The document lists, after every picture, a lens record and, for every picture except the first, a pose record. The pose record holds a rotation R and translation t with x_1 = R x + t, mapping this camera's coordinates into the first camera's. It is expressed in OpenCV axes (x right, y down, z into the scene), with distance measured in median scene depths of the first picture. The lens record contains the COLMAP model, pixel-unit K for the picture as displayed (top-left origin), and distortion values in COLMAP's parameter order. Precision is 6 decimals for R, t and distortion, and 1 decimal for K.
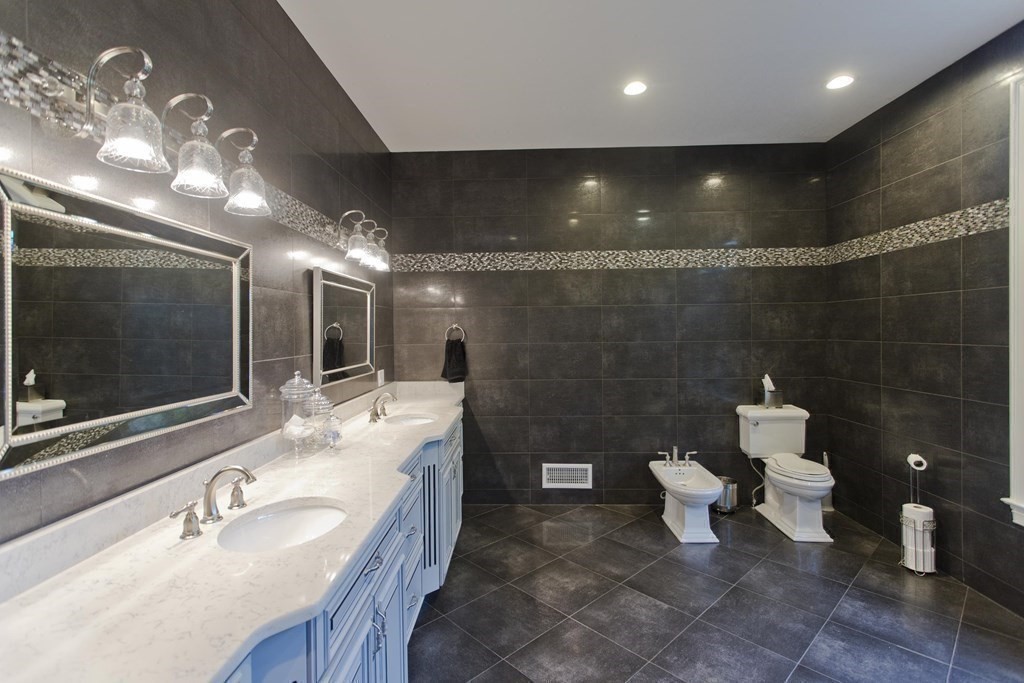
lens RADIAL K [[473.9, 0, 514.3], [0, 473.9, 332.0], [0, 0, 1]] dist [-0.001132, 0.000091]
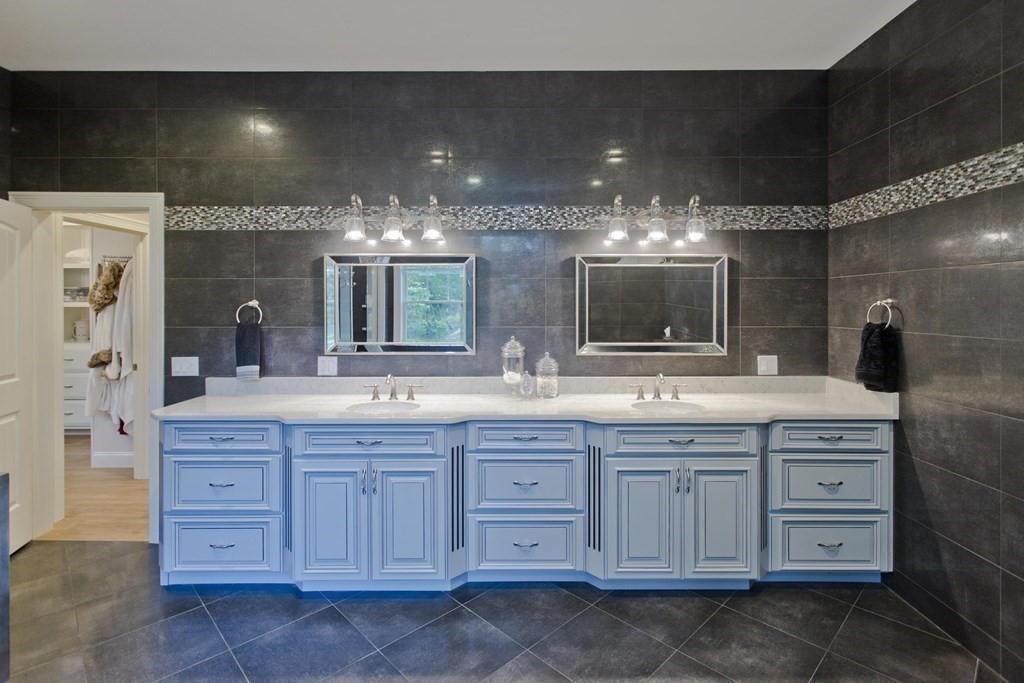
lens RADIAL K [[497.5, 0, 530.0], [0, 497.5, 307.1], [0, 0, 1]] dist [-0.000113, -0.000002]
pose [[0.037466, 0.014154, -0.999198, 0.513949], [-0.004055, 0.999894, 0.014012, -0.013647], [0.999290, 0.003527, 0.037520, 0.503415]]
